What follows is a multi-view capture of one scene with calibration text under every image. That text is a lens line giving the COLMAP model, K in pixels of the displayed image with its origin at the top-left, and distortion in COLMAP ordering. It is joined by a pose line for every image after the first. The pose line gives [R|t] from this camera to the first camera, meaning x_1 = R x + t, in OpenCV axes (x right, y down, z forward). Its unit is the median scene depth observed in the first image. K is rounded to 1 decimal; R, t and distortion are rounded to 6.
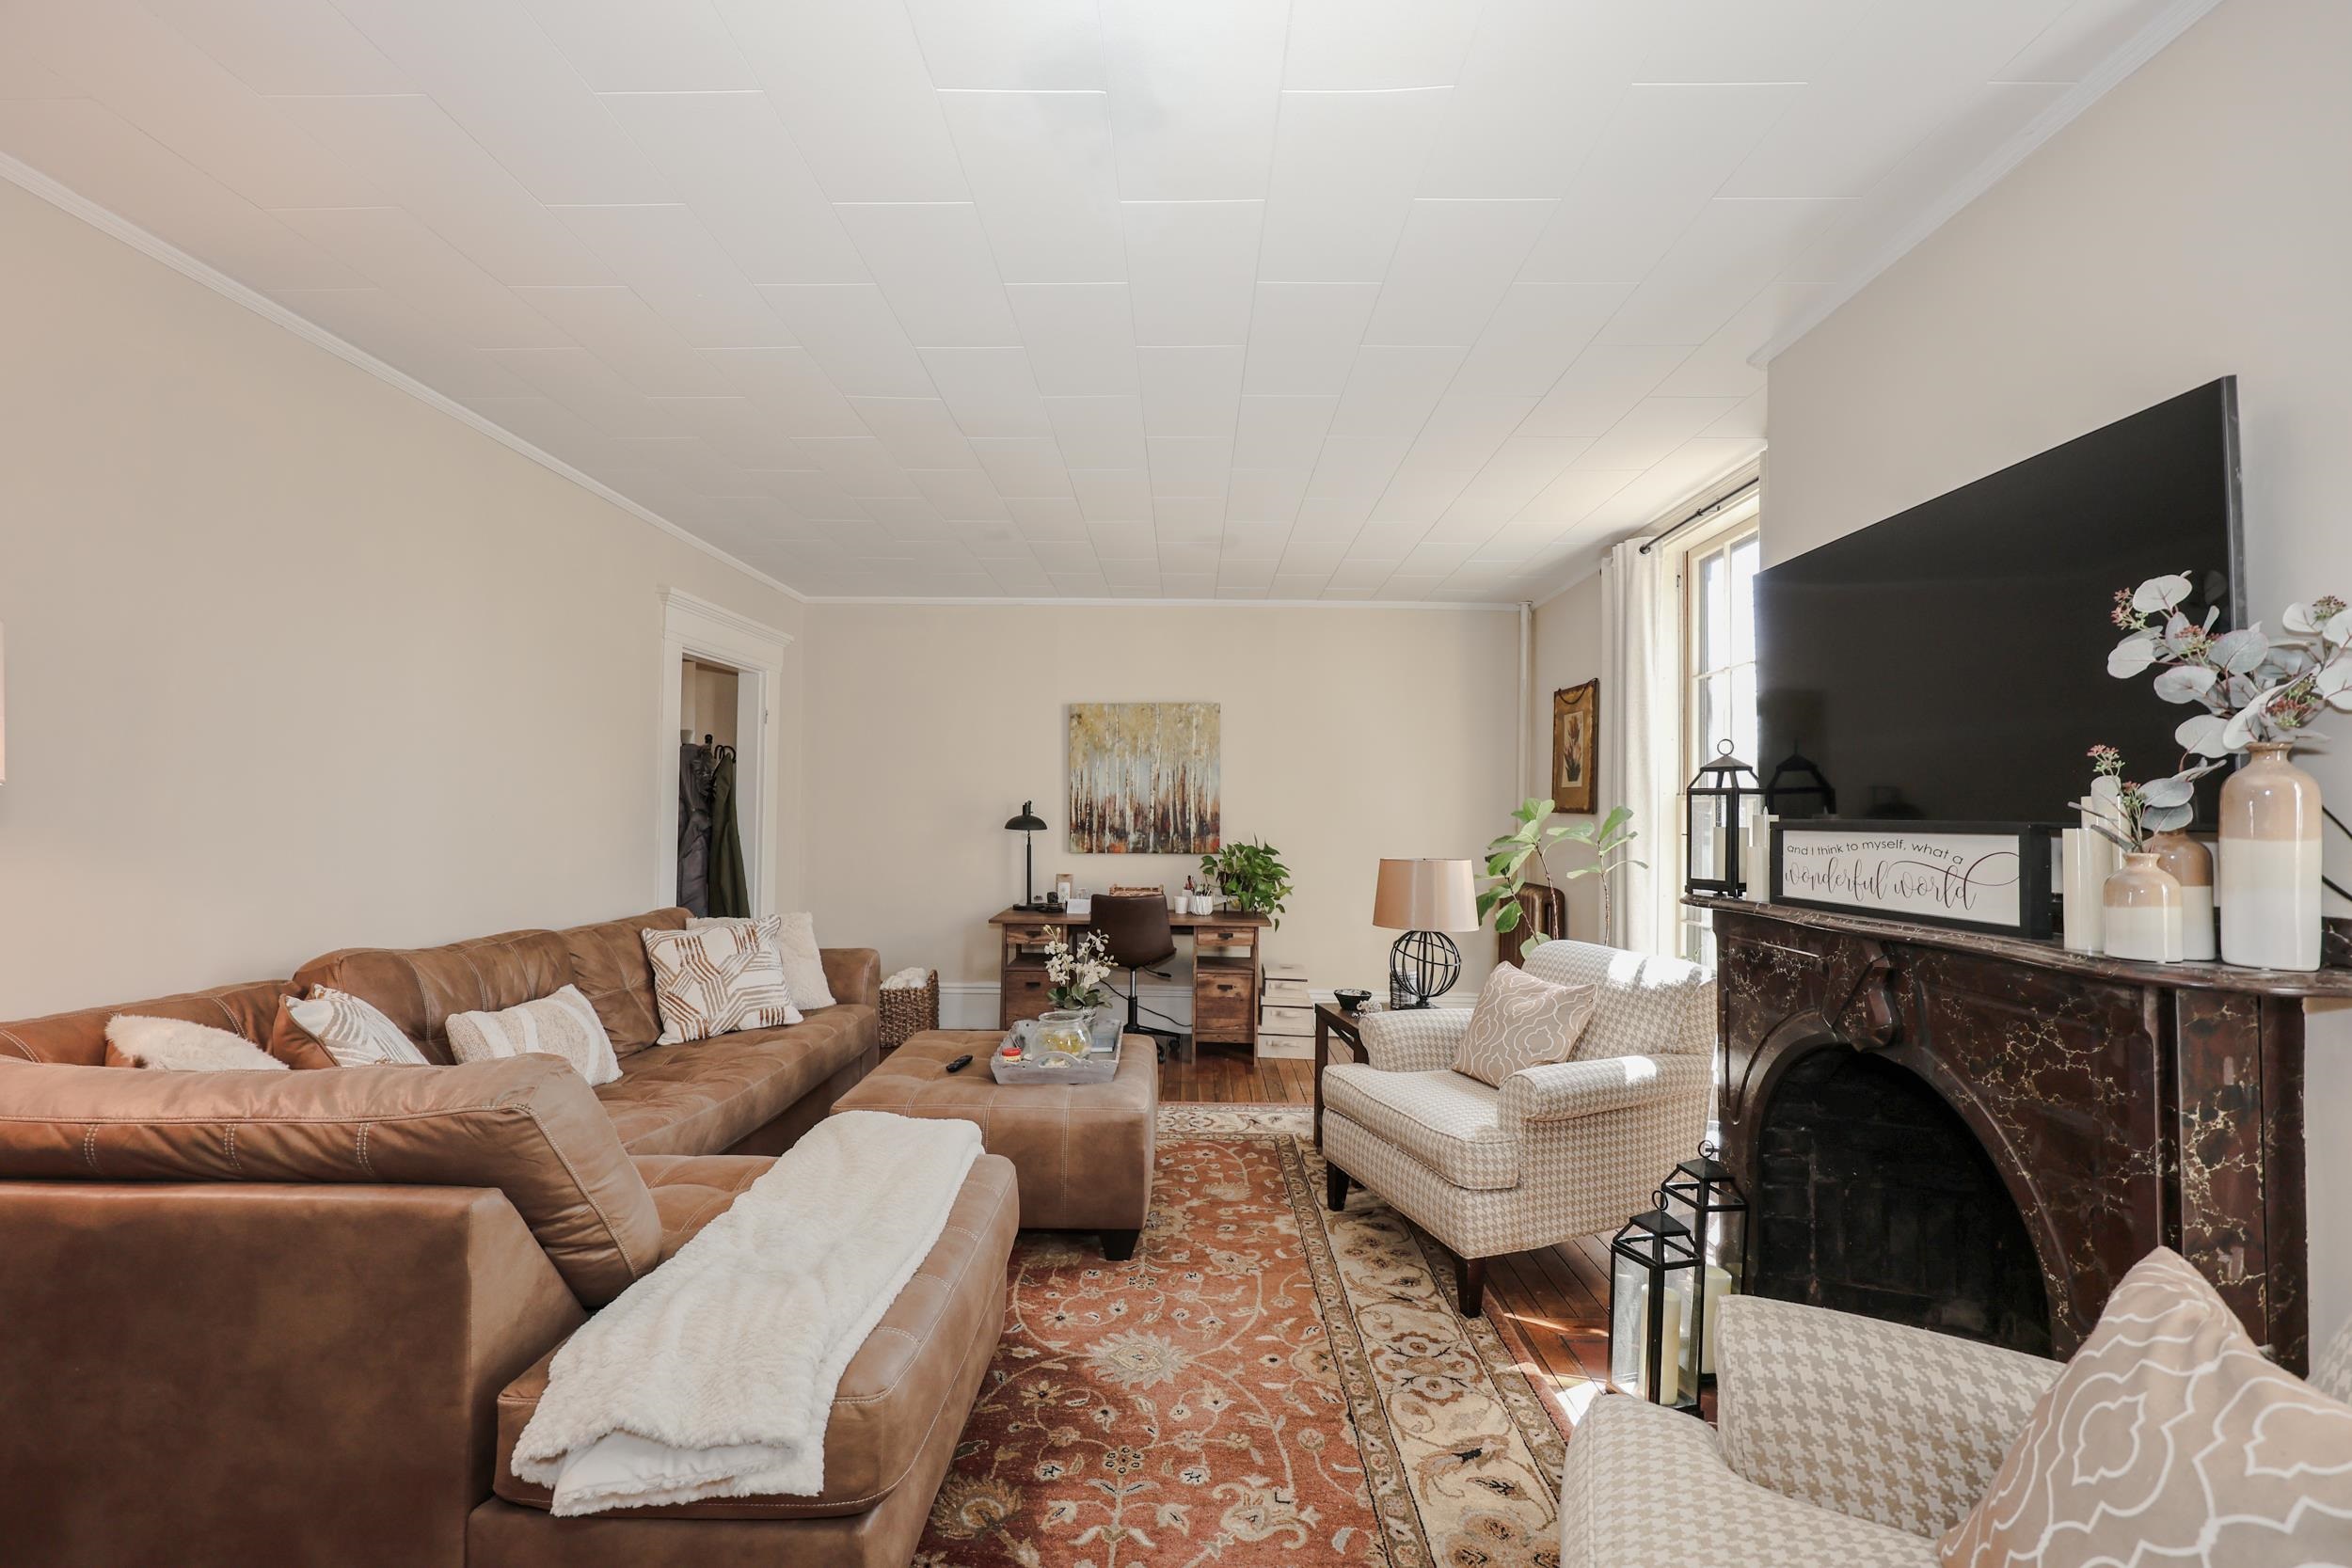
lens RADIAL K [[933.7, 0, 1185.6], [0, 933.7, 794.4], [0, 0, 1]] dist [0.006464, -0.000001]
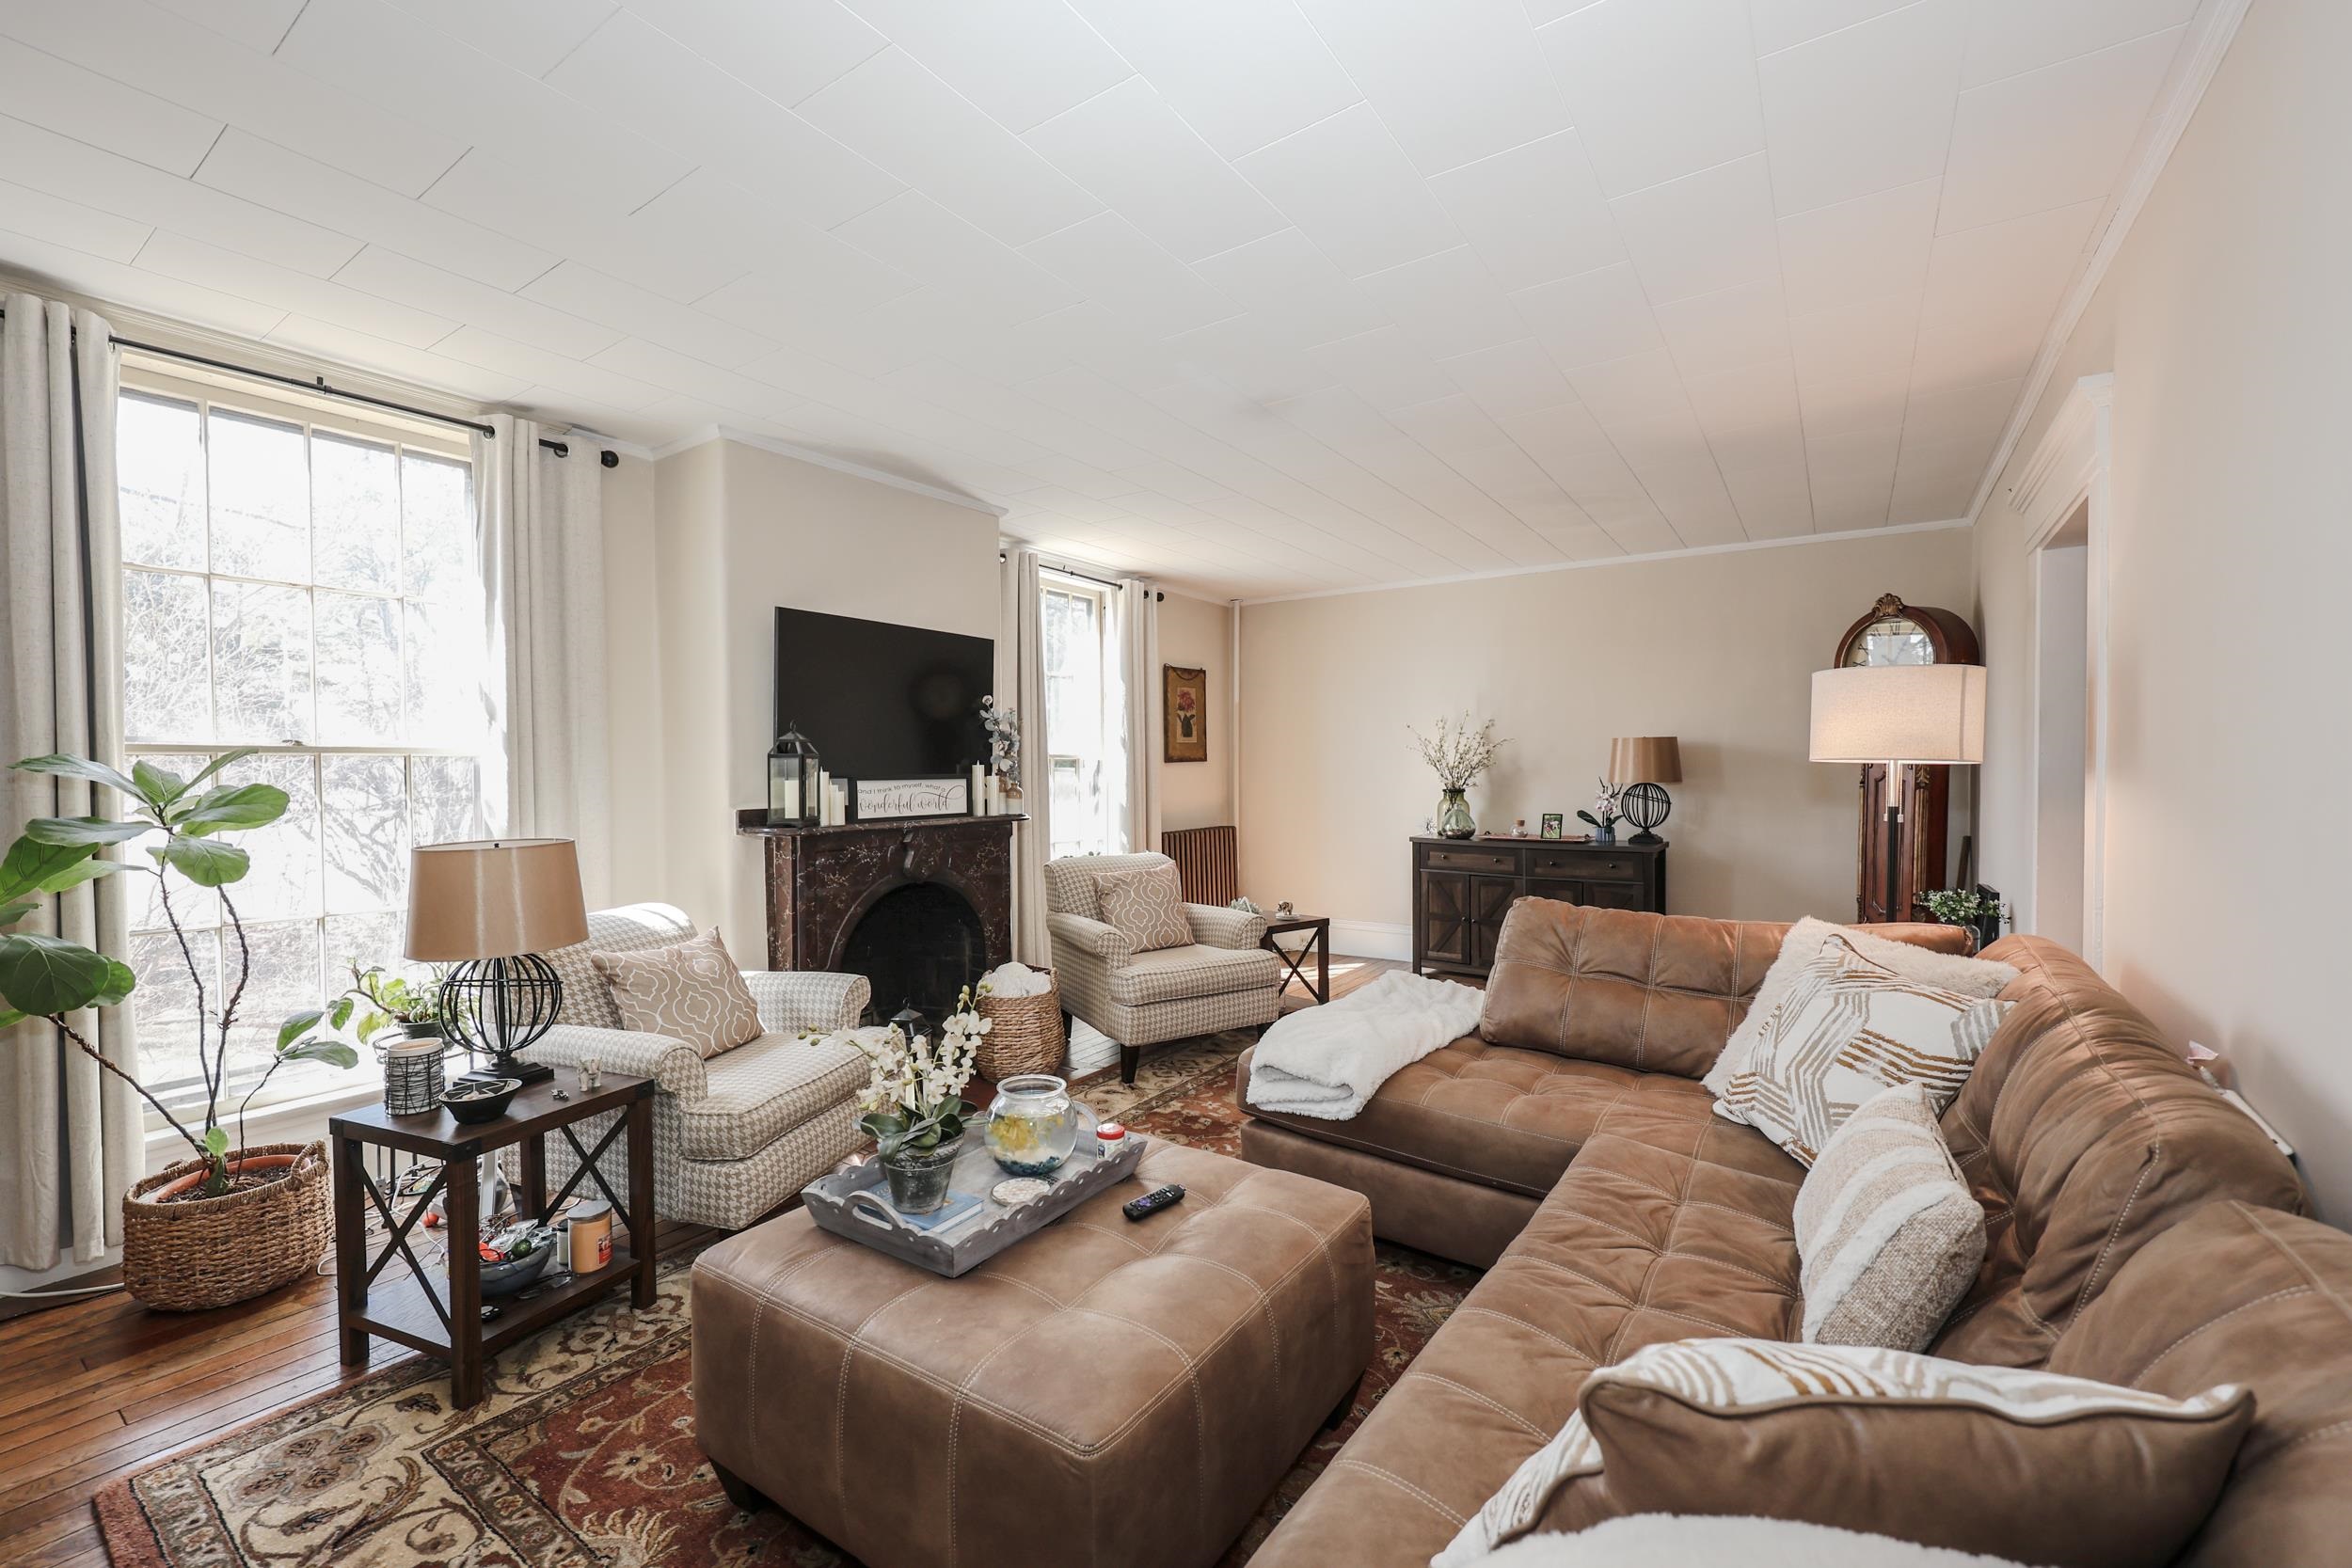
lens RADIAL K [[933.7, 0, 1185.6], [0, 933.7, 794.4], [0, 0, 1]] dist [0.006464, -0.000001]
pose [[-0.820522, -0.024902, 0.571072, -0.736059], [-0.018691, 0.999685, 0.016737, 0.021434], [-0.571309, 0.003060, -0.820729, 1.830548]]
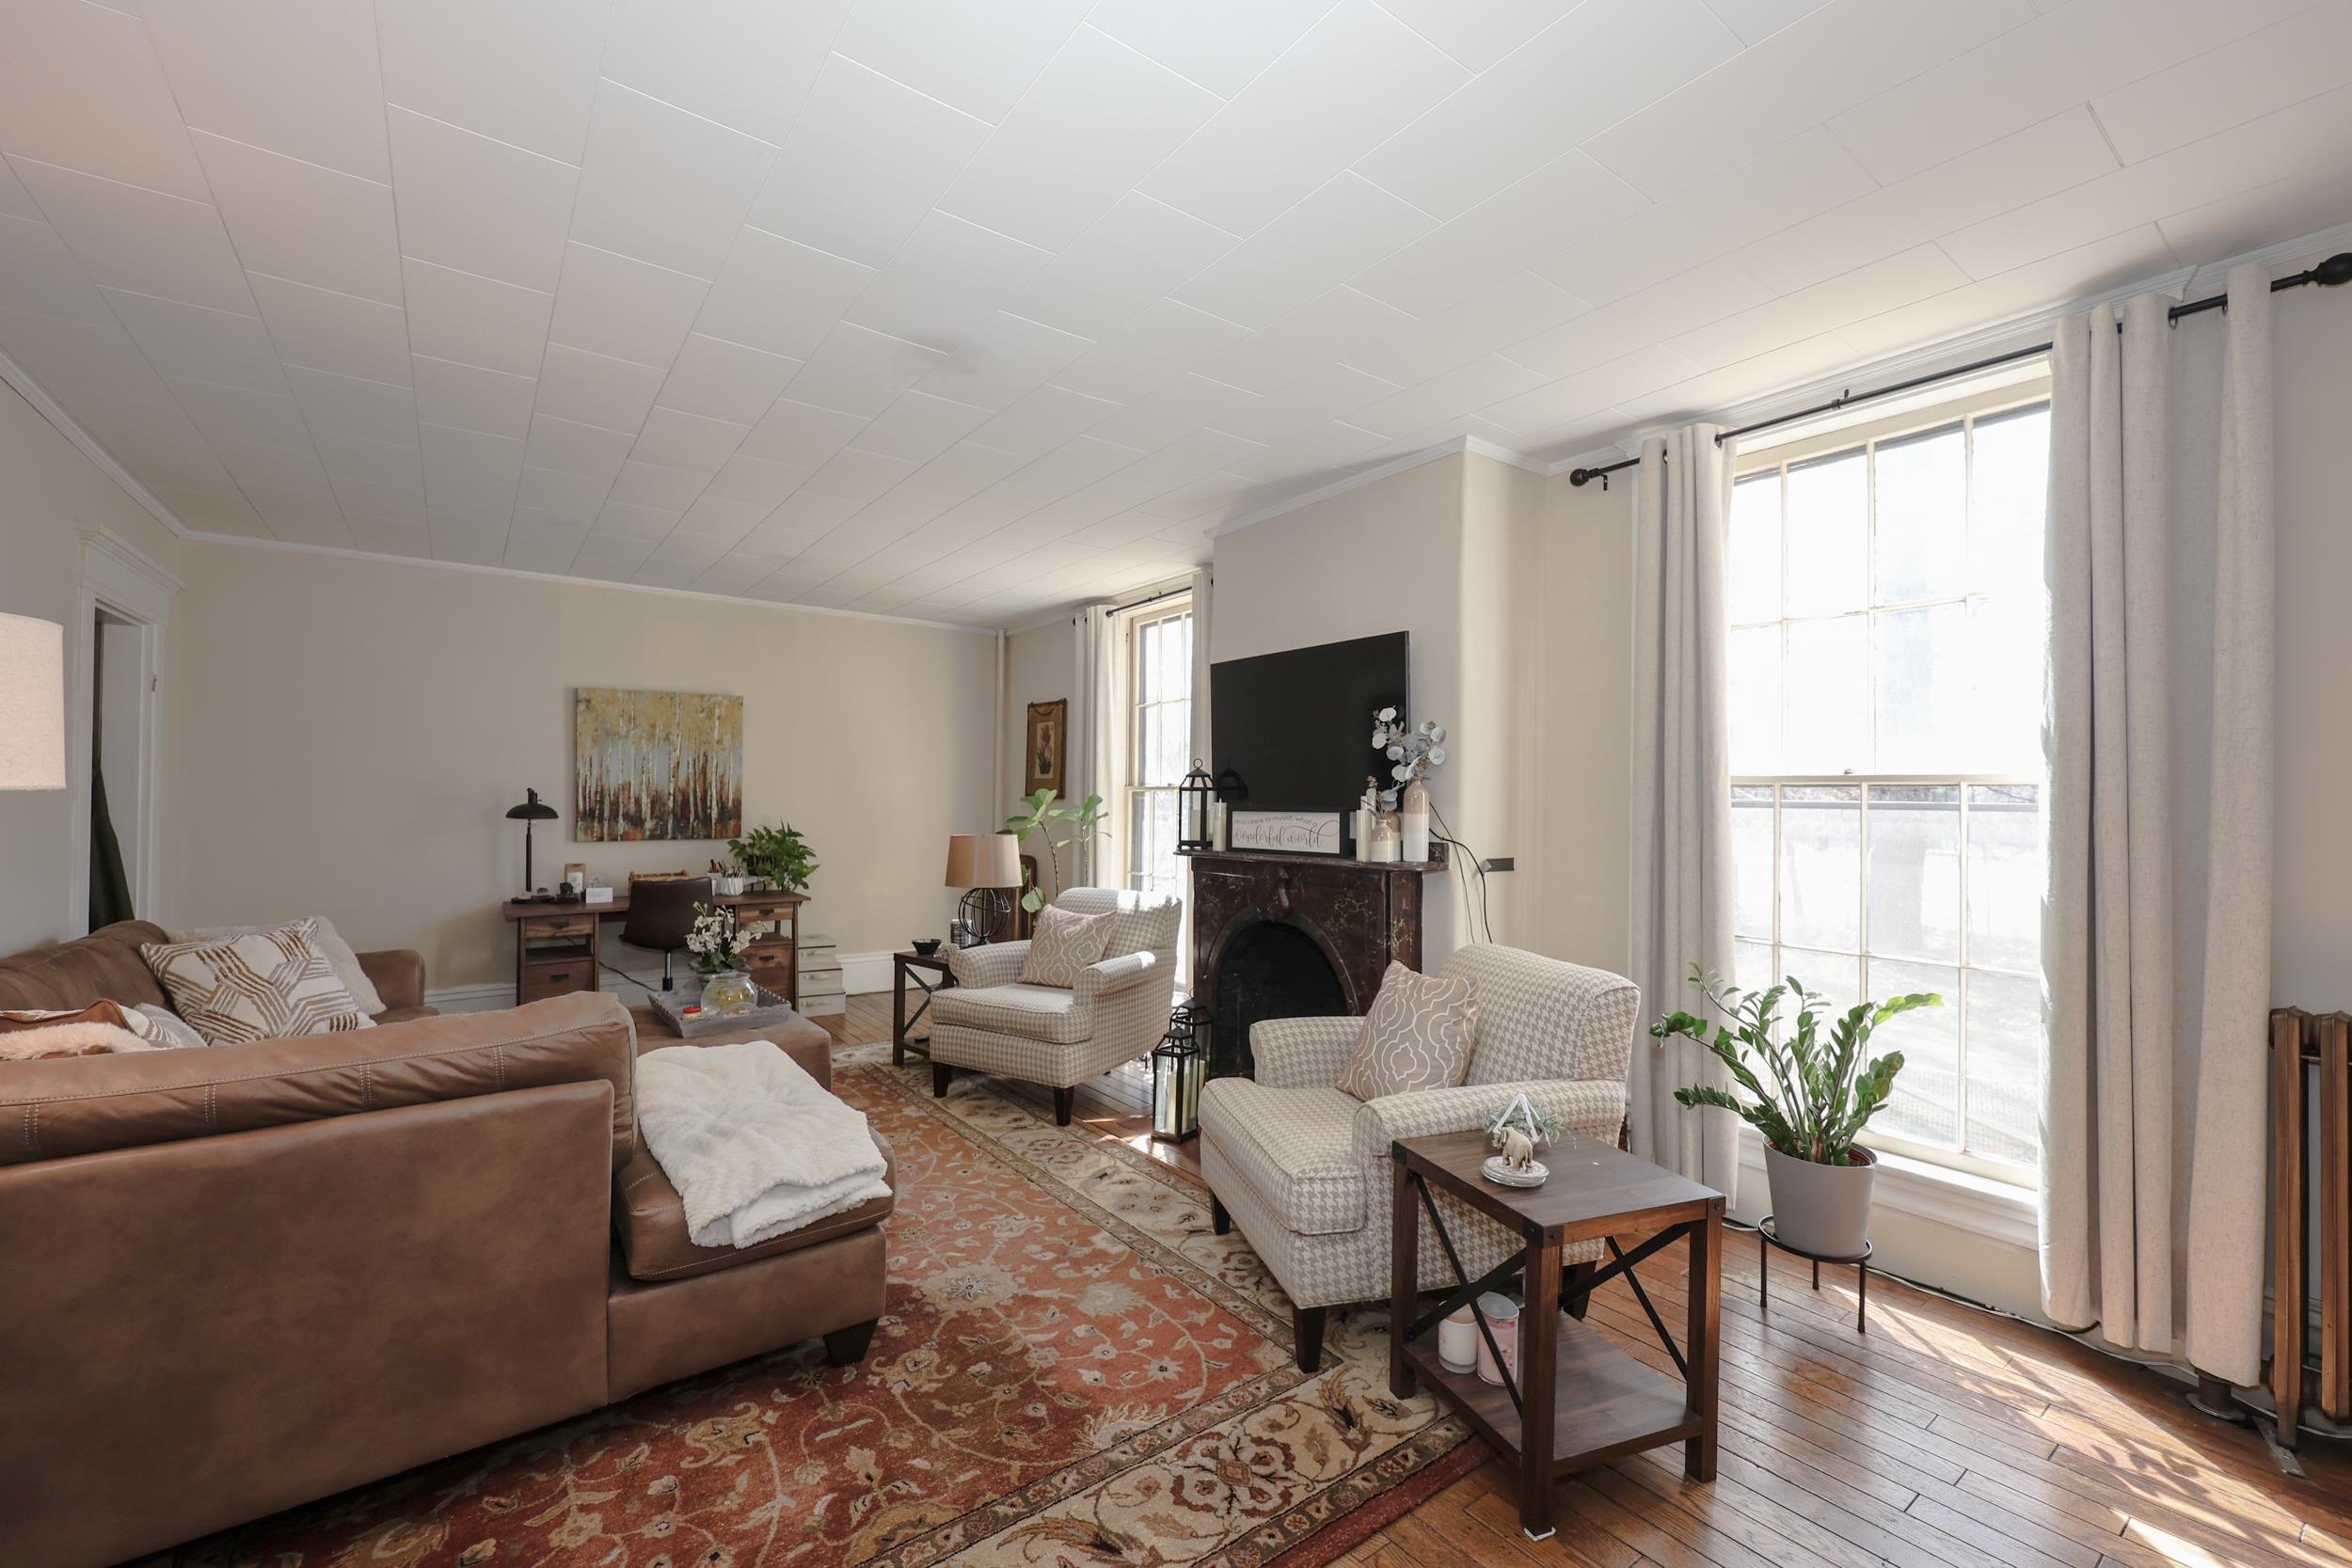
lens RADIAL K [[933.7, 0, 1185.6], [0, 933.7, 794.4], [0, 0, 1]] dist [0.006464, -0.000001]
pose [[0.791463, -0.002552, 0.611212, -0.493589], [-0.010401, 0.999790, 0.017643, -0.023010], [-0.611129, -0.020321, 0.791270, -0.347586]]
